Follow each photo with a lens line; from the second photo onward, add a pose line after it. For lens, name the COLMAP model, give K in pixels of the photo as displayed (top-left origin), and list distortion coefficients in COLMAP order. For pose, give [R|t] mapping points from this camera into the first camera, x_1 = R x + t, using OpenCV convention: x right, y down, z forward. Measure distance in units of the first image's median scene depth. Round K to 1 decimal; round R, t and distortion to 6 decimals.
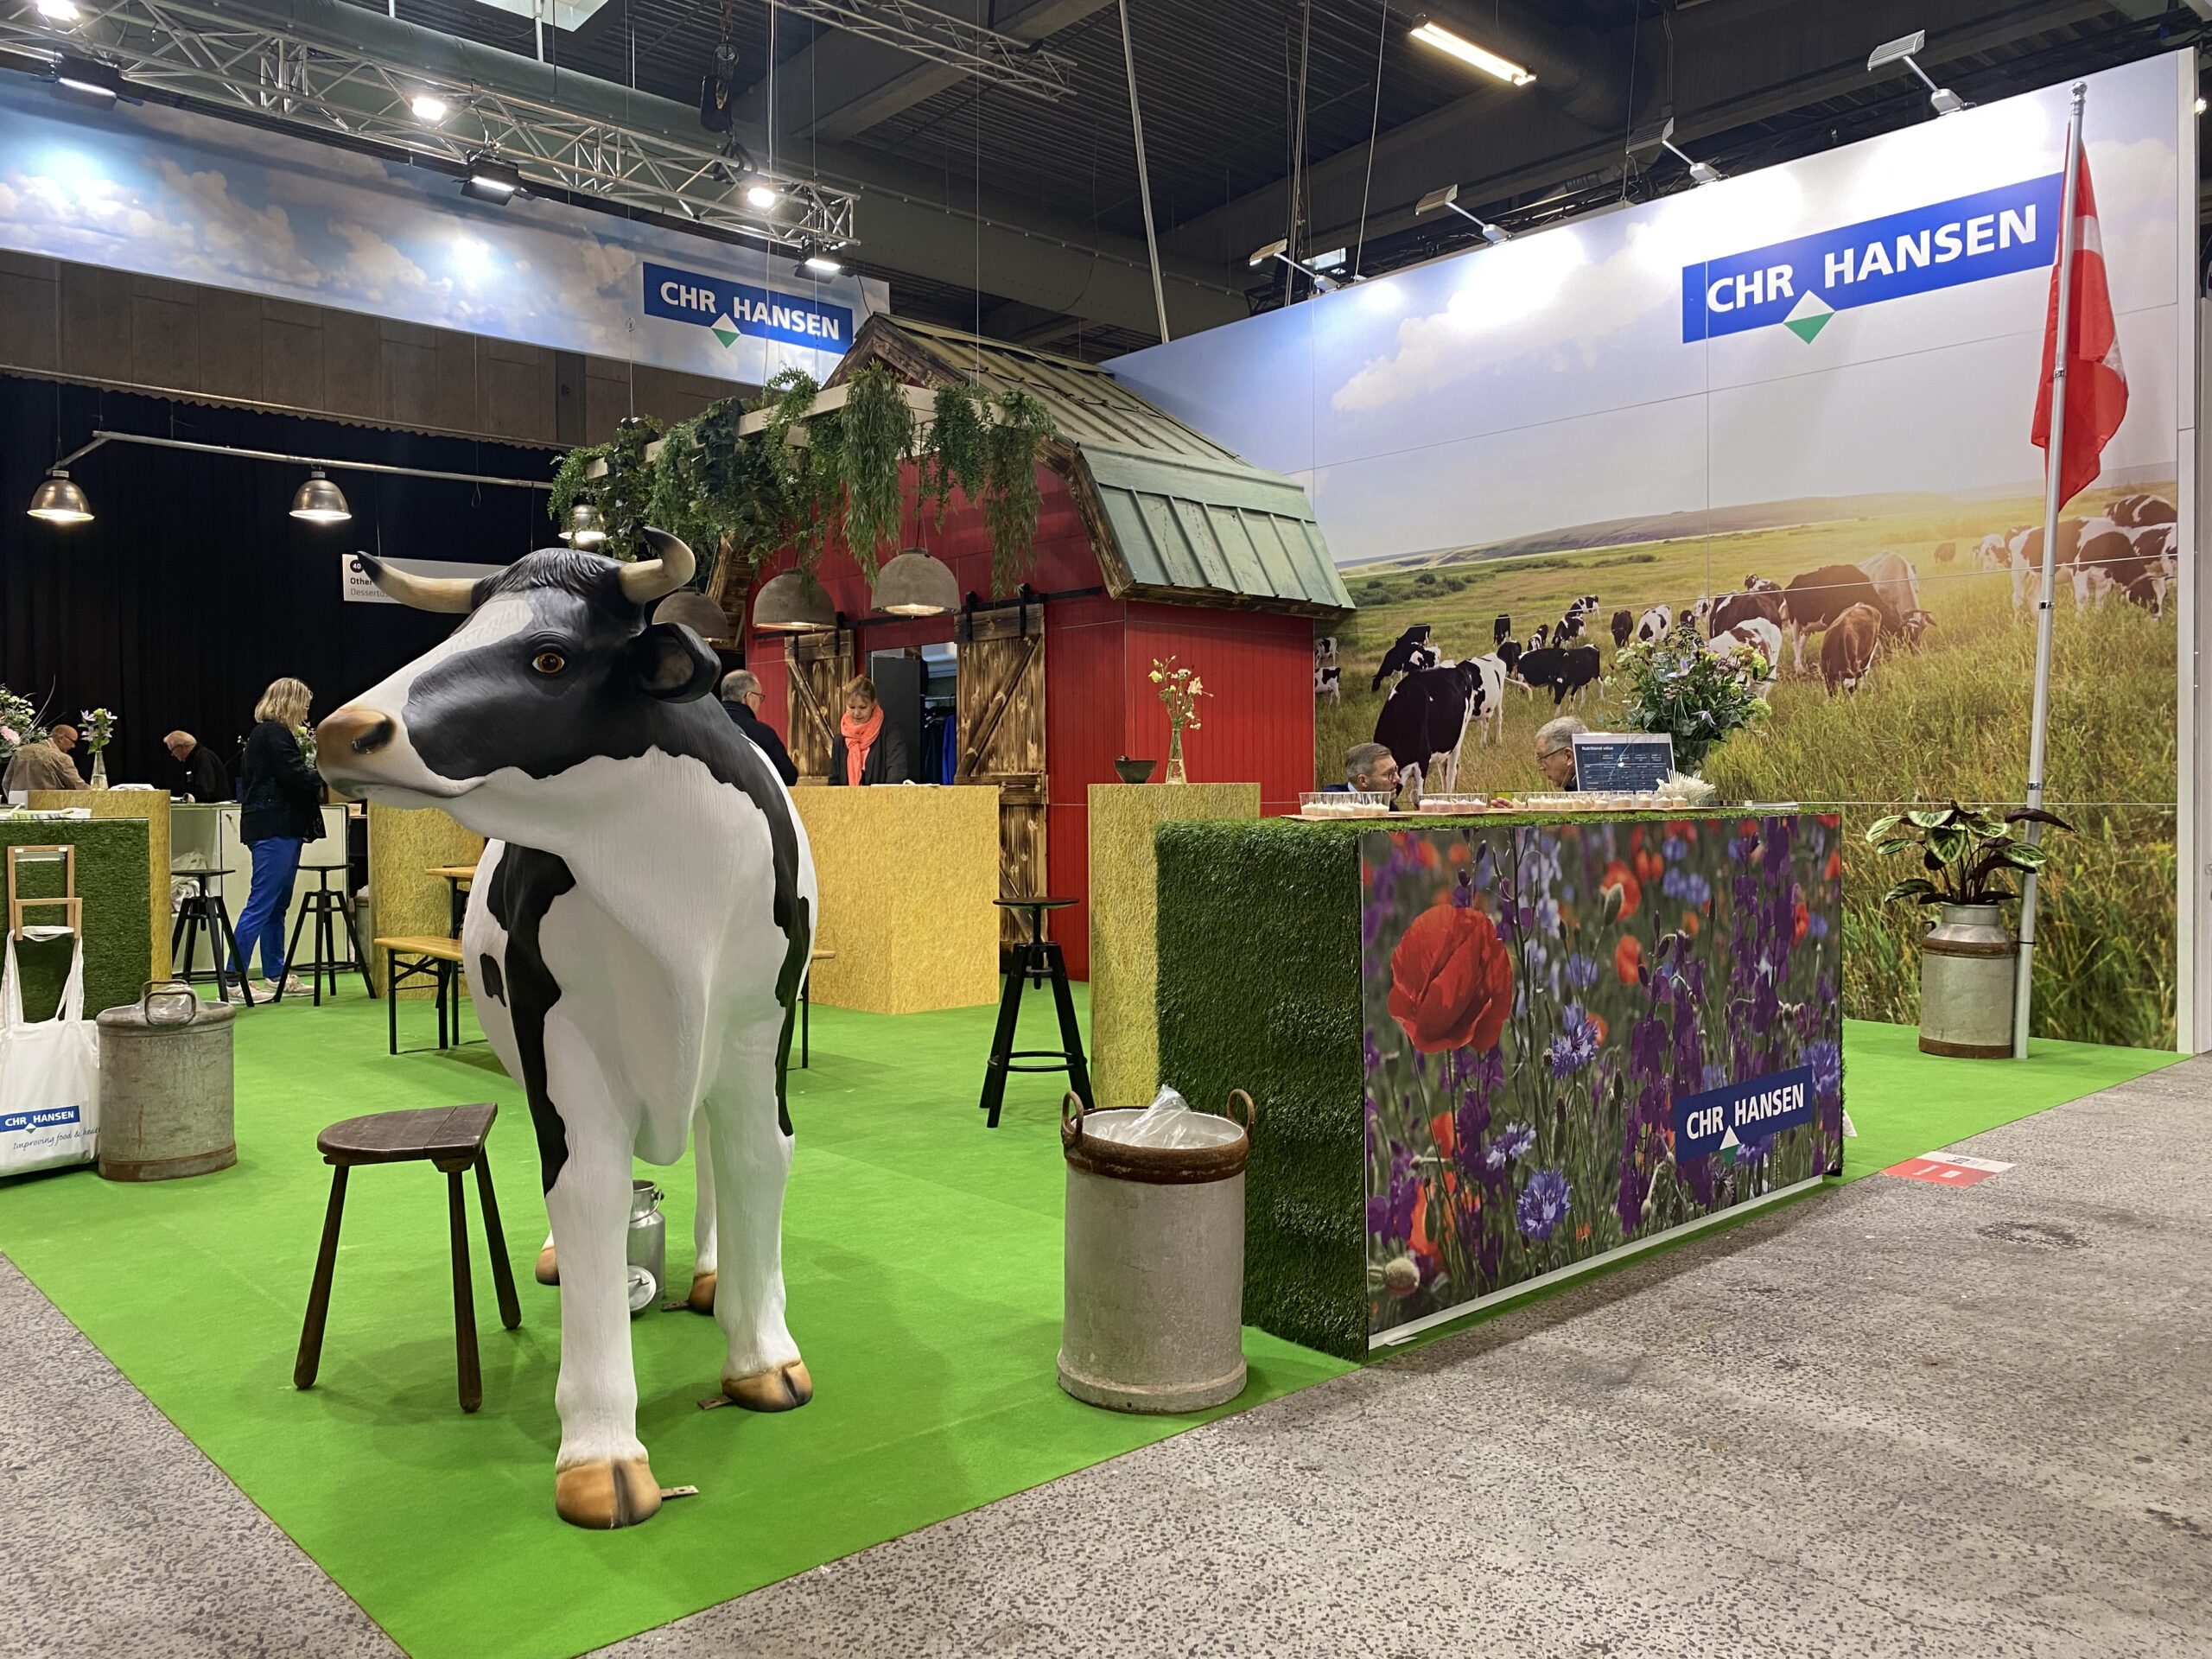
lens RADIAL K [[1687.7, 0, 1119.2], [0, 1687.7, 838.1], [0, 0, 1]] dist [0.048527, -0.068069]
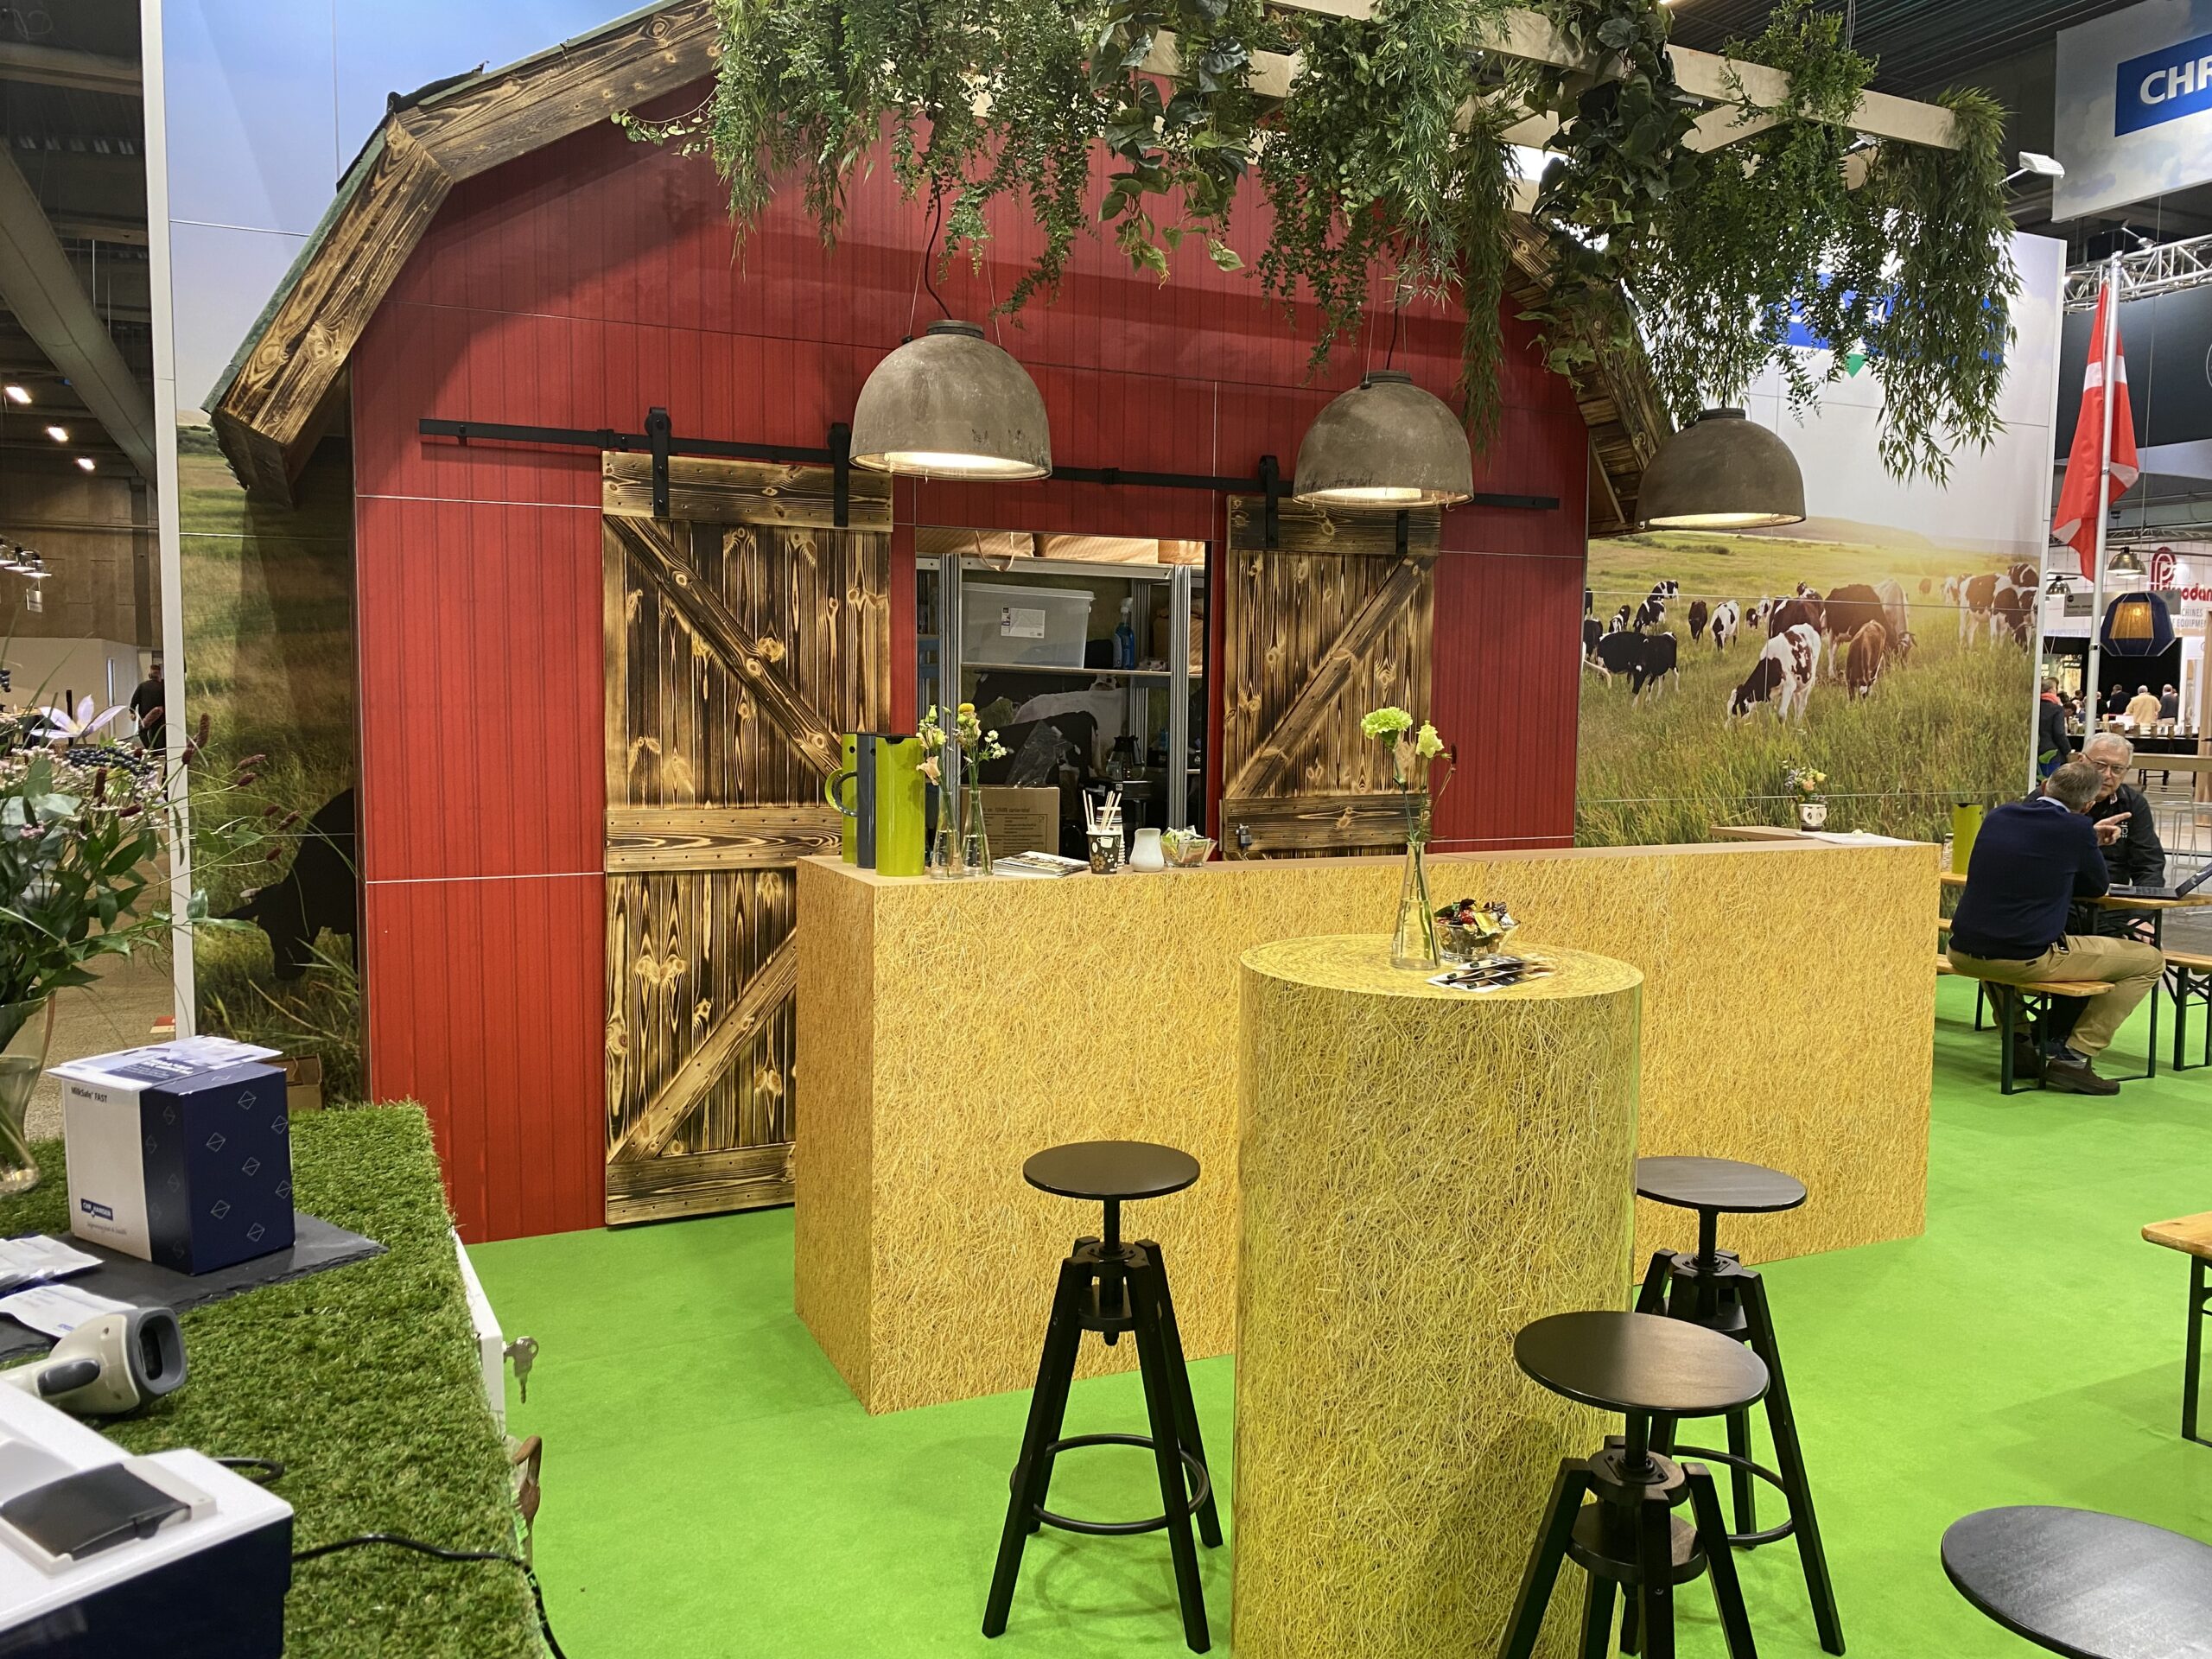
lens RADIAL K [[1687.7, 0, 1123.1], [0, 1687.7, 837.3], [0, 0, 1]] dist [0.048527, -0.068069]
pose [[0.295194, -0.074724, 0.952511, -0.772413], [0.013866, 0.997167, 0.073930, -0.080149], [-0.955337, -0.008616, 0.295394, 1.086427]]
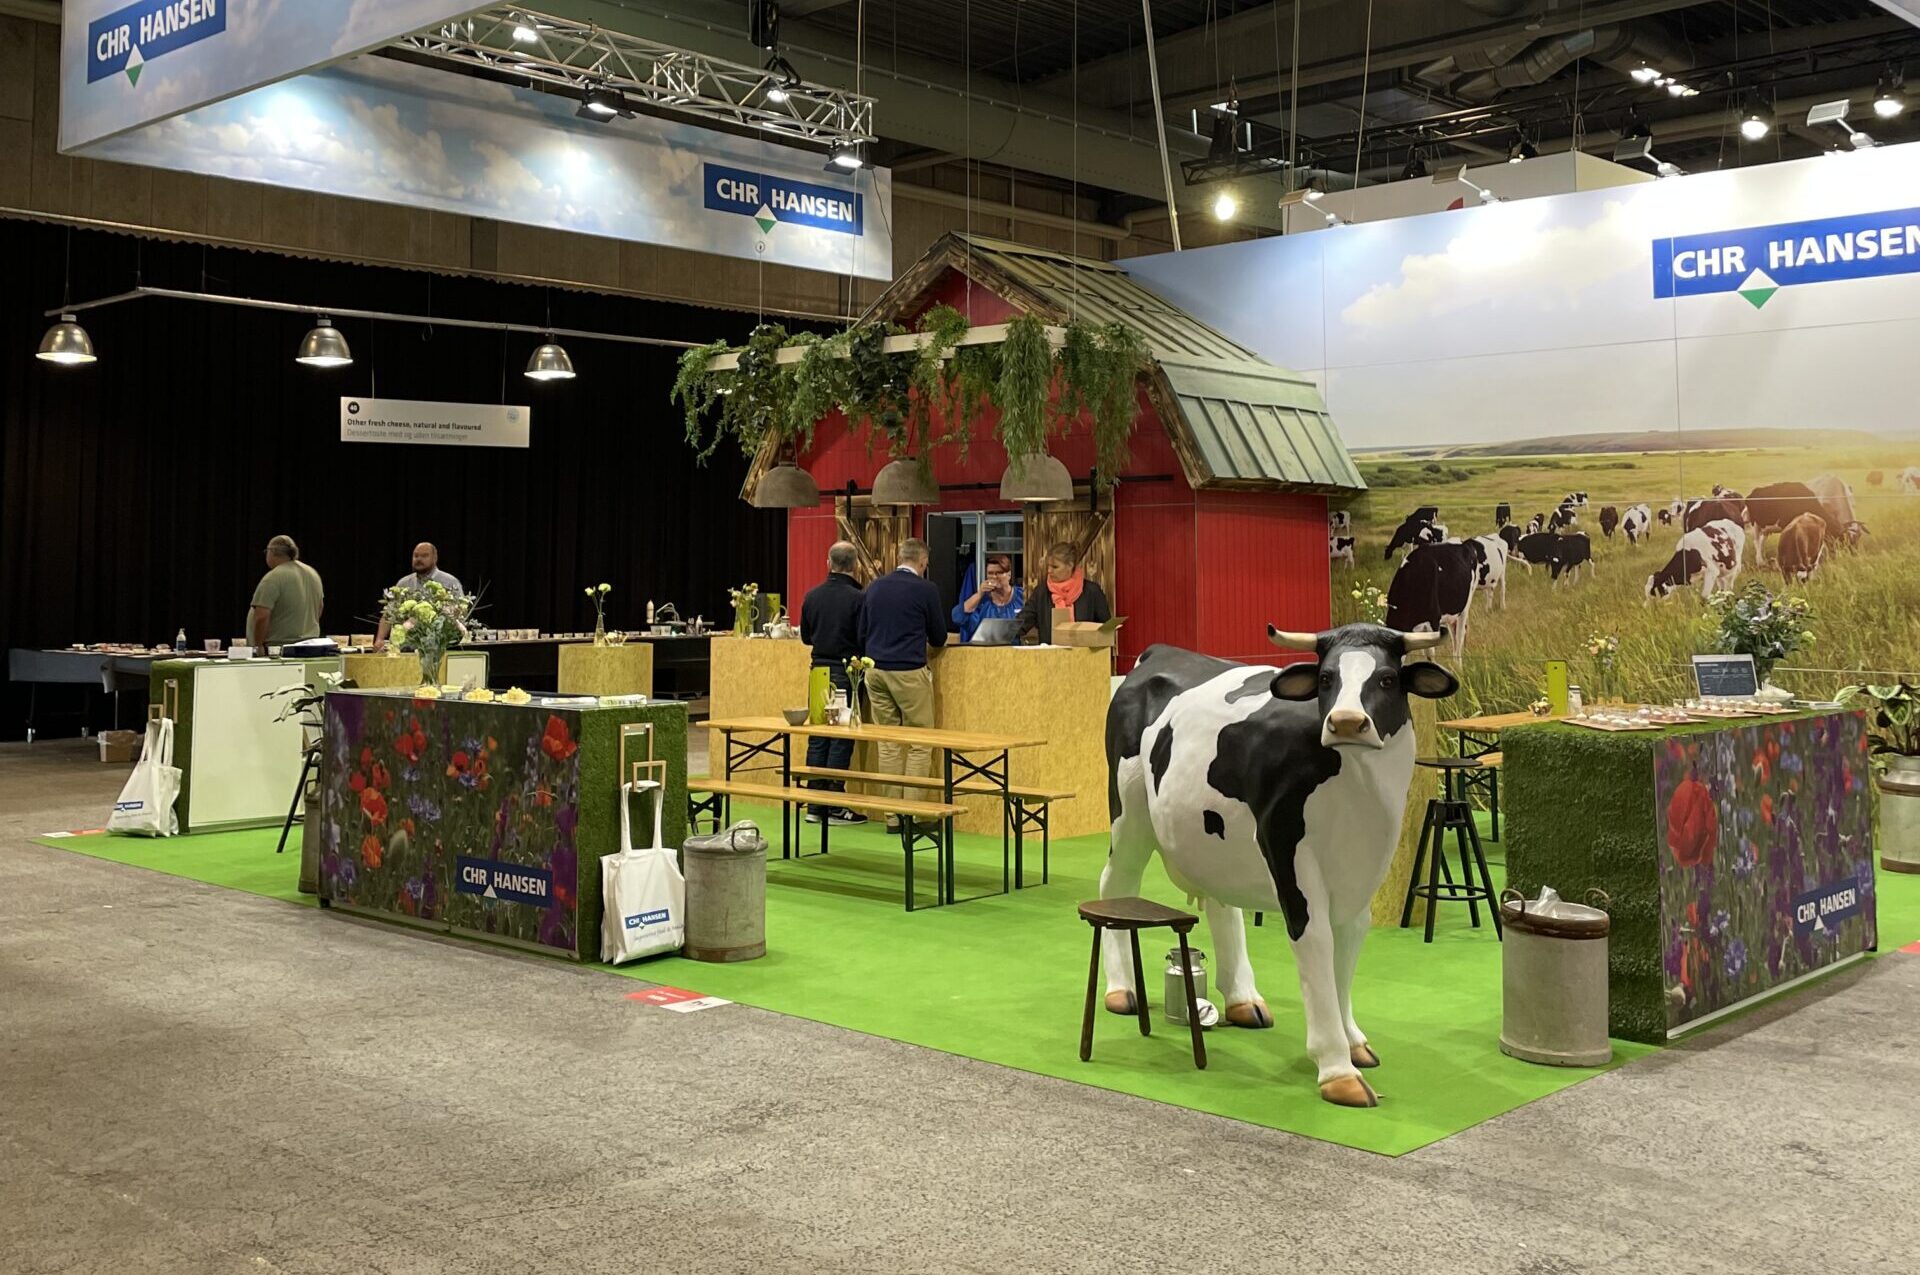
lens RADIAL K [[1939.7, 0, 960.0], [0, 1939.7, 442.6], [0, 0, 1]] dist [0.049282, 0.000000]
pose [[0.997655, 0.009304, 0.067811, -0.287482], [-0.002855, 0.995512, -0.094591, -0.047208], [-0.068387, 0.094176, 0.993204, -0.405915]]
